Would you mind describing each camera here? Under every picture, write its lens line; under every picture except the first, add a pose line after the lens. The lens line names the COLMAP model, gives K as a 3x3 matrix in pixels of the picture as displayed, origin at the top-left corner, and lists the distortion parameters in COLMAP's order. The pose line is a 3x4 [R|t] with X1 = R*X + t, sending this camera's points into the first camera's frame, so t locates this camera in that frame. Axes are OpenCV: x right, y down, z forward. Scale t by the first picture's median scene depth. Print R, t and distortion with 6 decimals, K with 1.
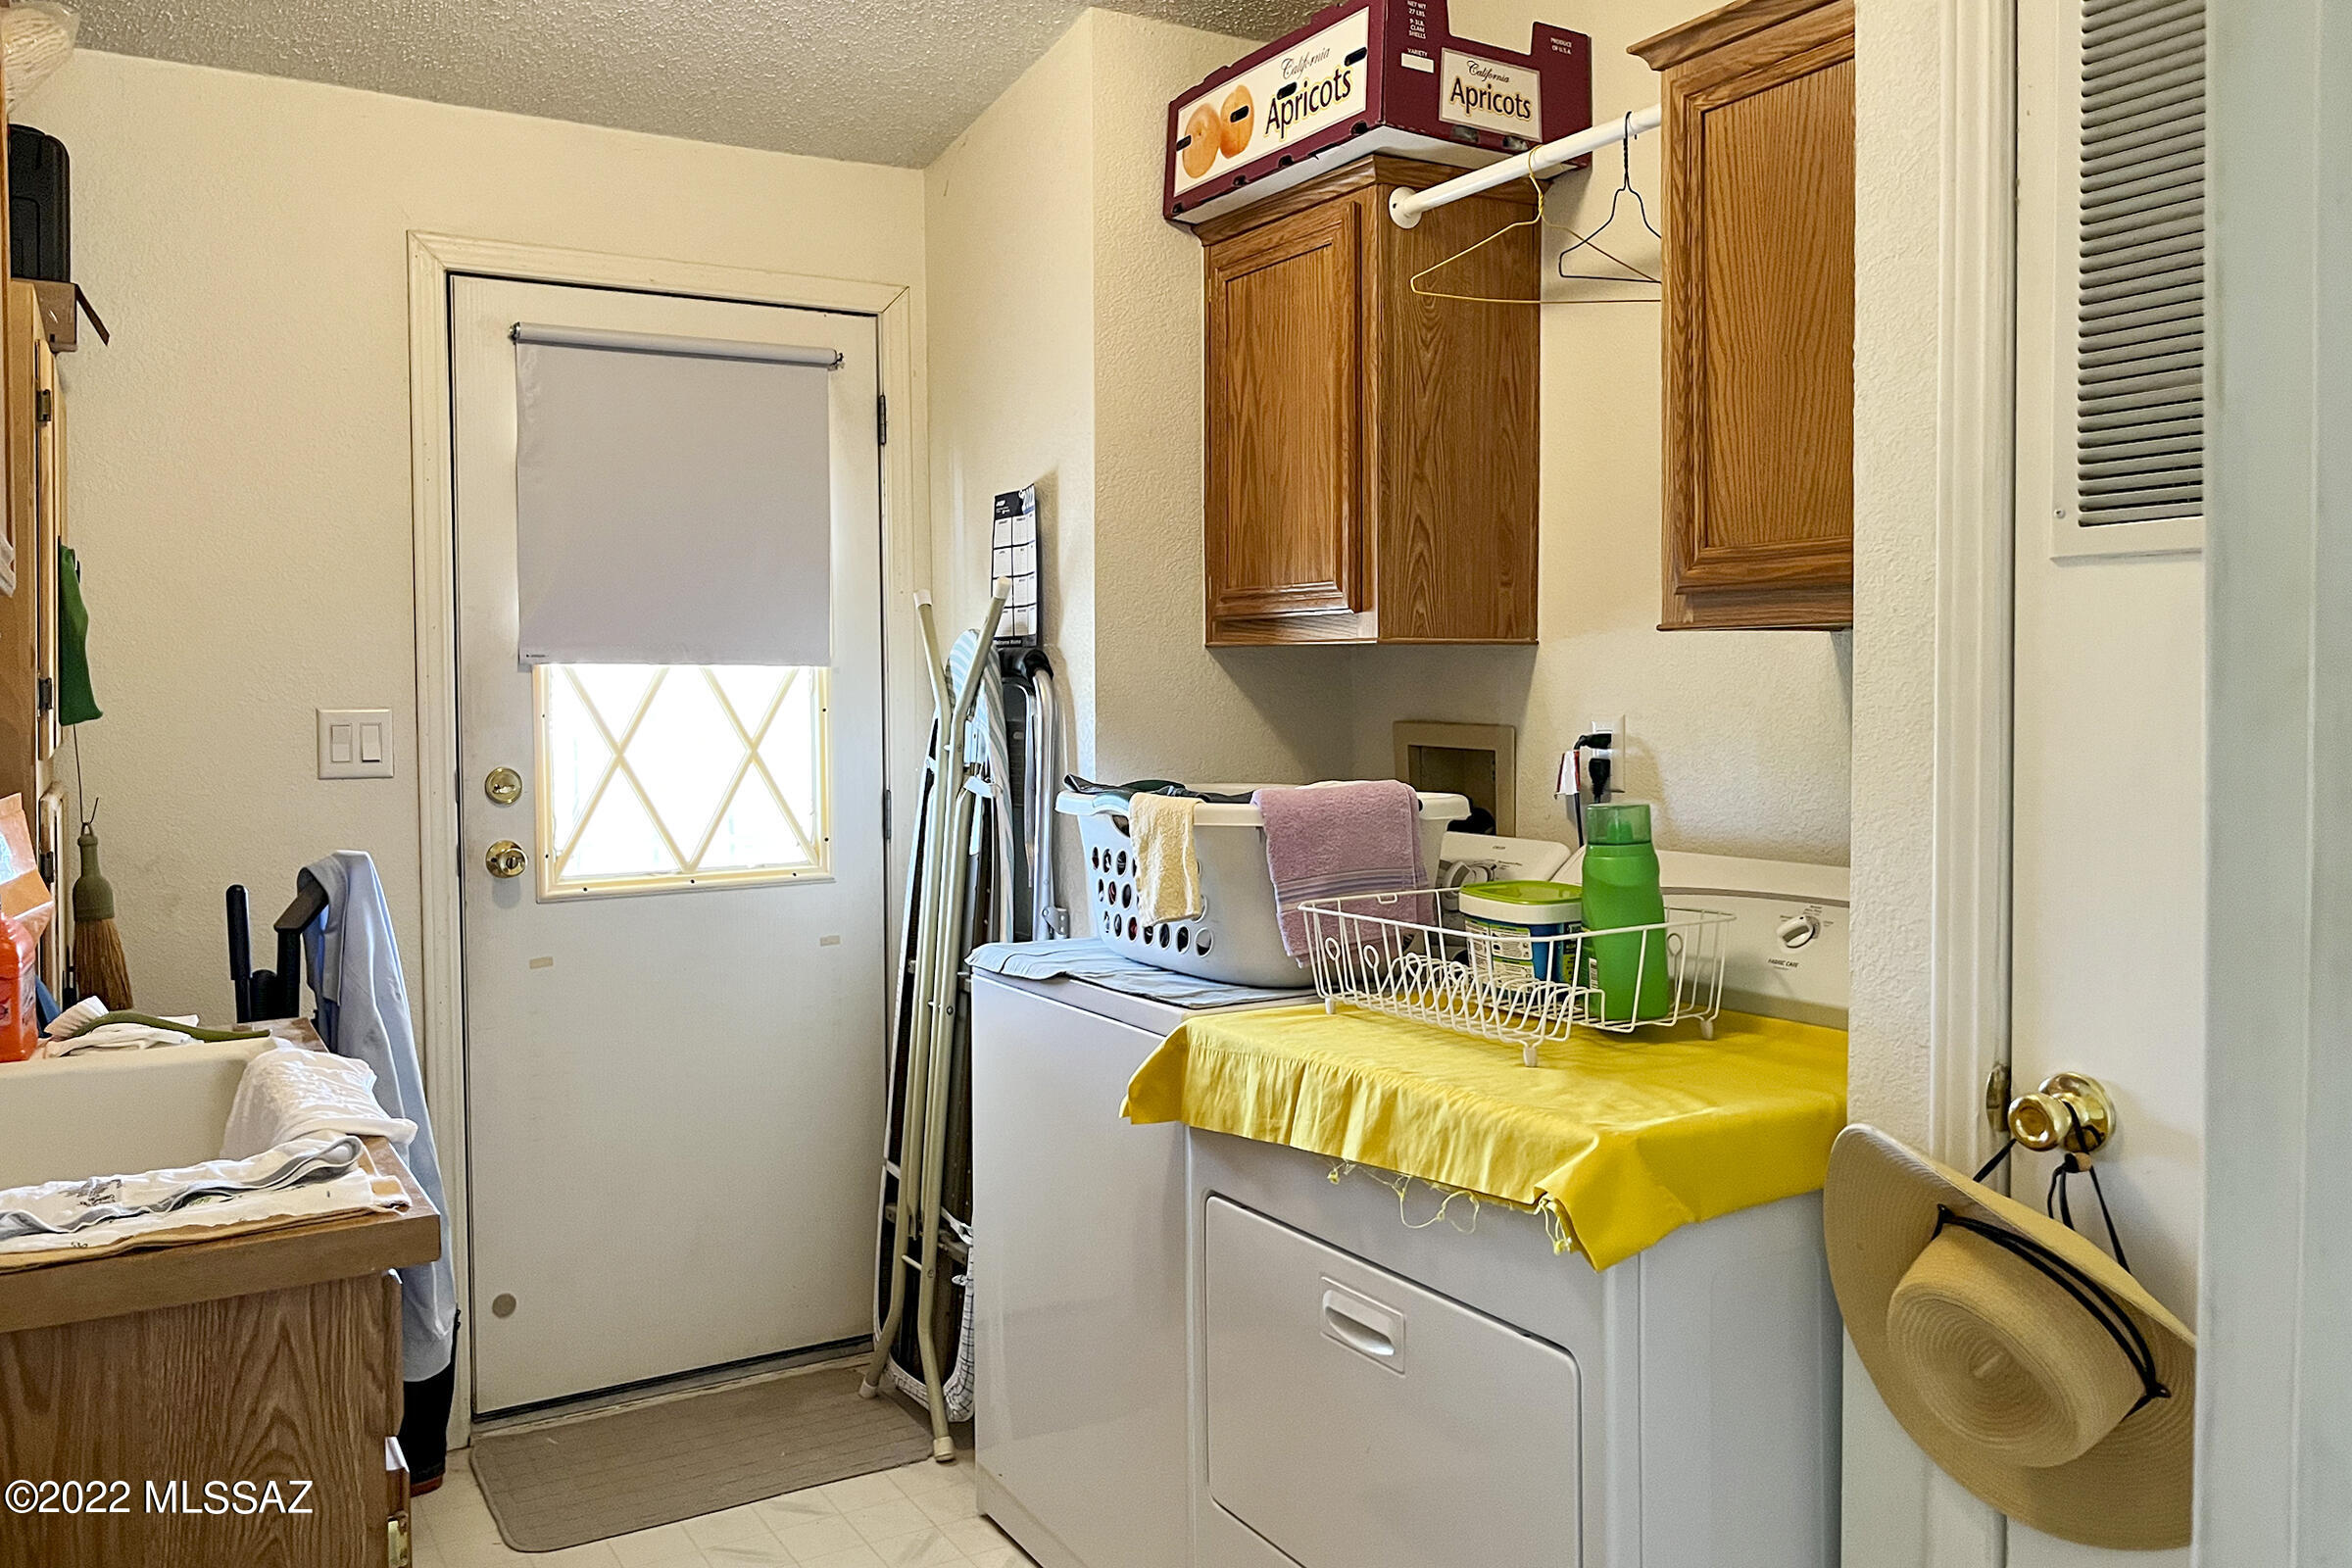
lens RADIAL K [[1809.1, 0, 1210.0], [0, 1809.1, 727.9], [0, 0, 1]] dist [-0.005579, 0.024200]
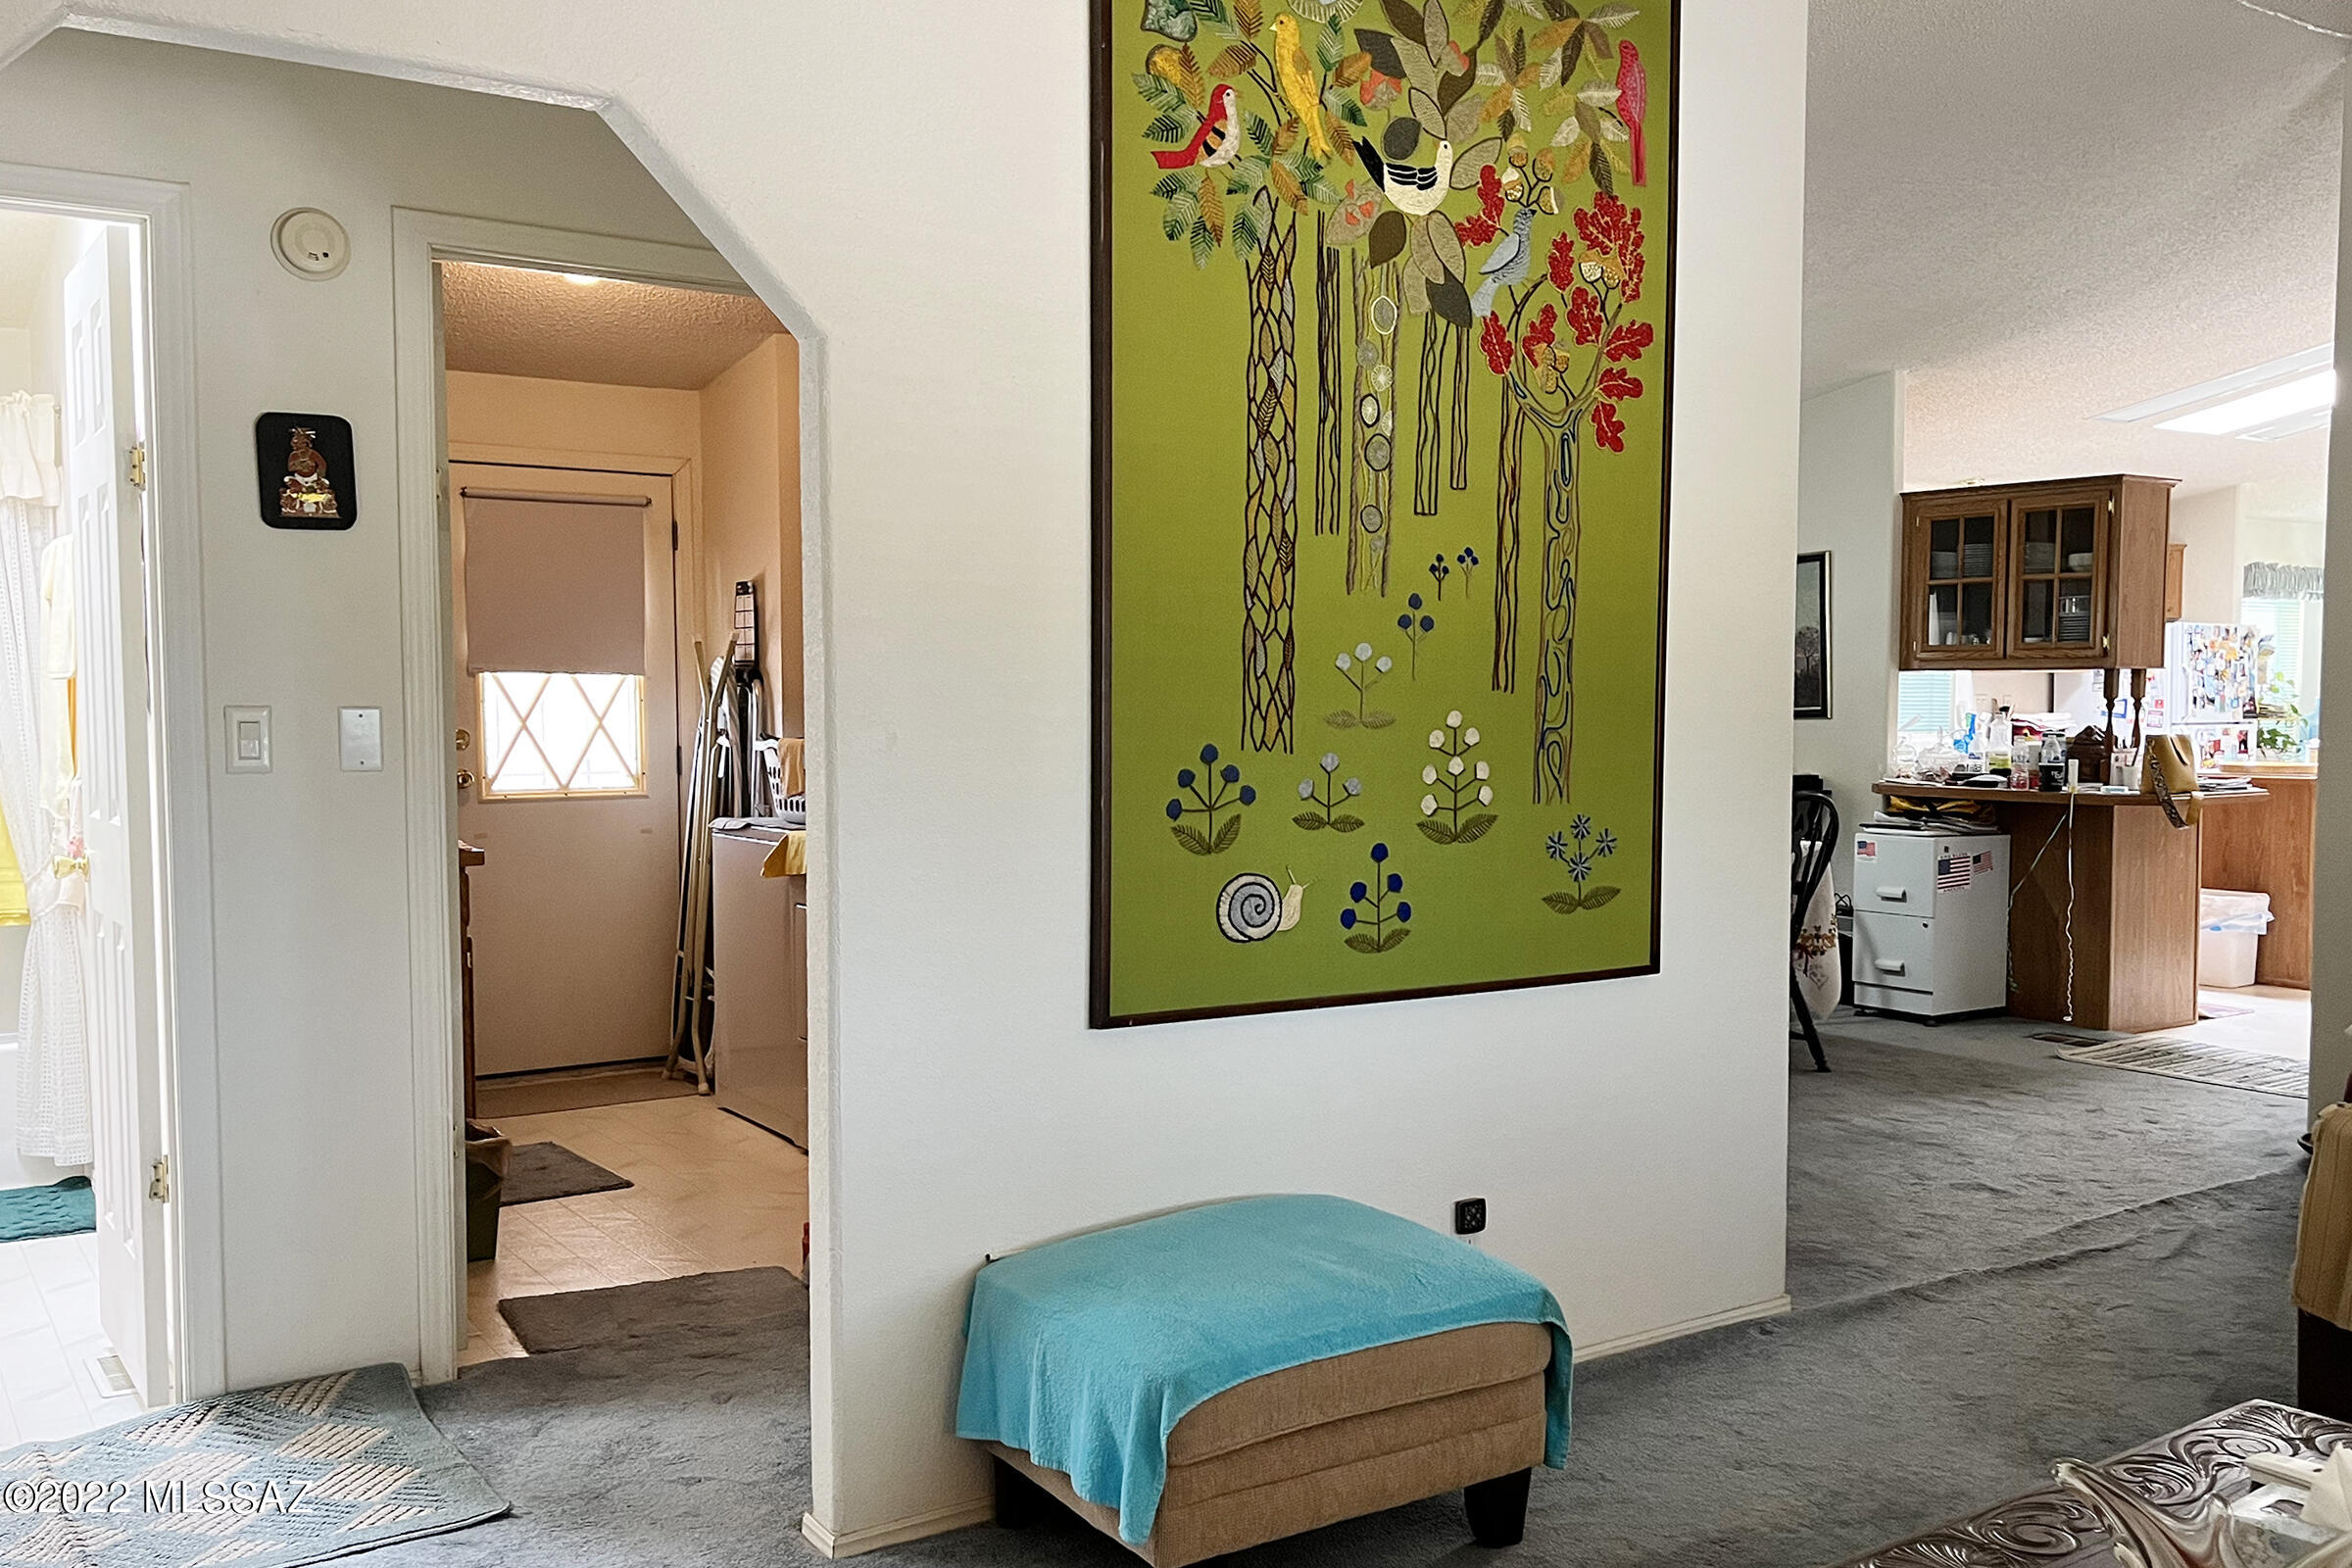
lens RADIAL K [[2043.1, 0, 1306.3], [0, 2043.1, 828.4], [0, 0, 1]] dist [0.043518, -0.016458]
pose [[0.998073, 0.004748, 0.061874, 0.336313], [-0.006932, 0.999358, 0.035139, 0.043234], [-0.061668, -0.035500, 0.997465, -1.131583]]
